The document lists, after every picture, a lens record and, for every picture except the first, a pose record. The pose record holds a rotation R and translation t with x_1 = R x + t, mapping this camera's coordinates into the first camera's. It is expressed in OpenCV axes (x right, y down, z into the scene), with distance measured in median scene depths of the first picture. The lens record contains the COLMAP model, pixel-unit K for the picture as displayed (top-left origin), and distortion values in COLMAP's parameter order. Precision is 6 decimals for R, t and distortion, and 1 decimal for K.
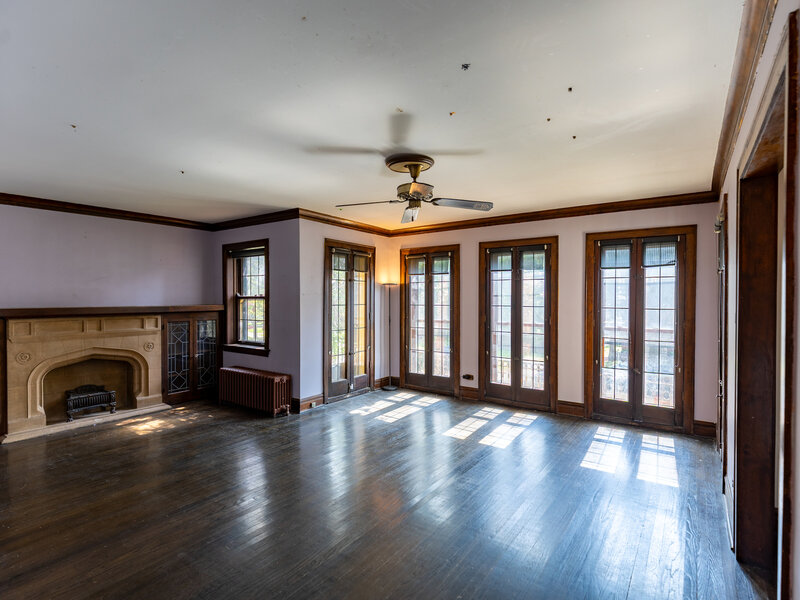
lens RADIAL K [[404.1, 0, 398.3], [0, 404.1, 300.7], [0, 0, 1]] dist [0.006183, 0.000569]
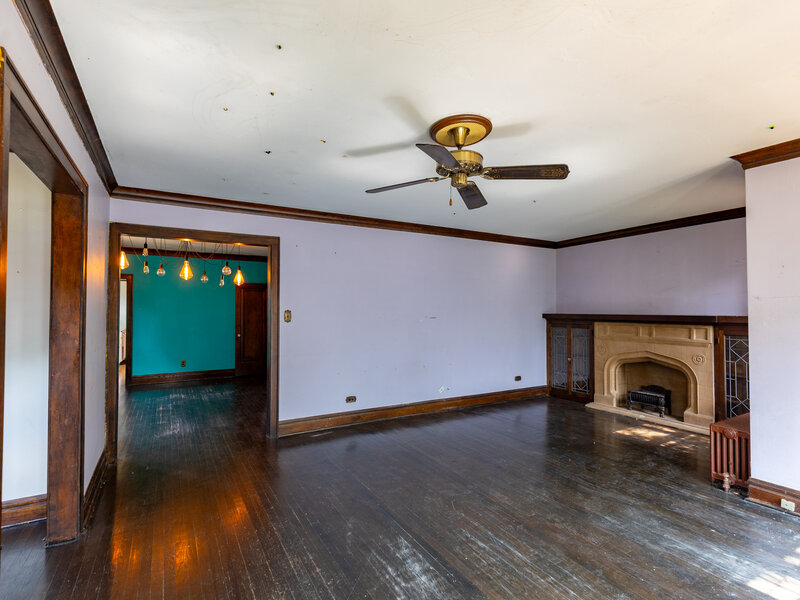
lens RADIAL K [[404.1, 0, 398.3], [0, 404.1, 300.7], [0, 0, 1]] dist [0.006183, 0.000569]
pose [[-0.409597, -0.021351, -0.912017, 0.487807], [-0.009054, 0.999772, -0.019340, 0.004559], [0.912222, 0.000335, -0.409697, 0.748313]]
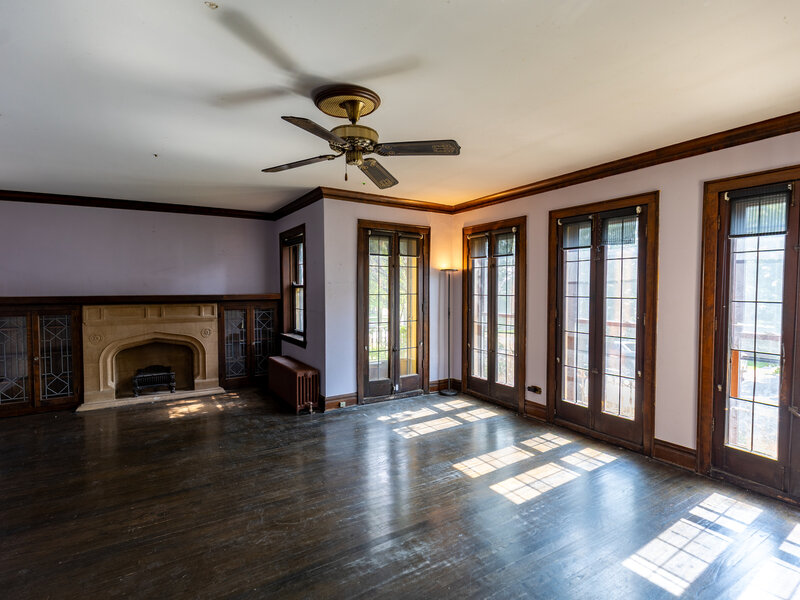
lens RADIAL K [[404.1, 0, 398.3], [0, 404.1, 300.7], [0, 0, 1]] dist [0.006183, 0.000569]
pose [[0.924375, 0.011021, -0.381325, 0.246085], [-0.001069, 0.999654, 0.026300, 0.001022], [0.381483, -0.023903, 0.924067, 0.215477]]
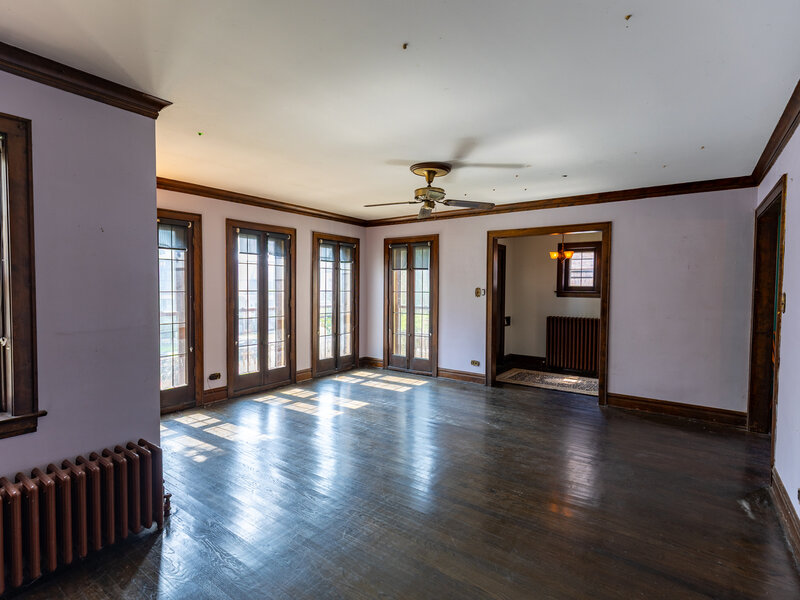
lens RADIAL K [[404.1, 0, 398.3], [0, 404.1, 300.7], [0, 0, 1]] dist [0.006183, 0.000569]
pose [[0.014524, -0.038240, 0.999163, -0.719089], [-0.000042, 0.999268, 0.038244, -0.001068], [-0.999895, -0.000598, 0.014512, 0.663450]]
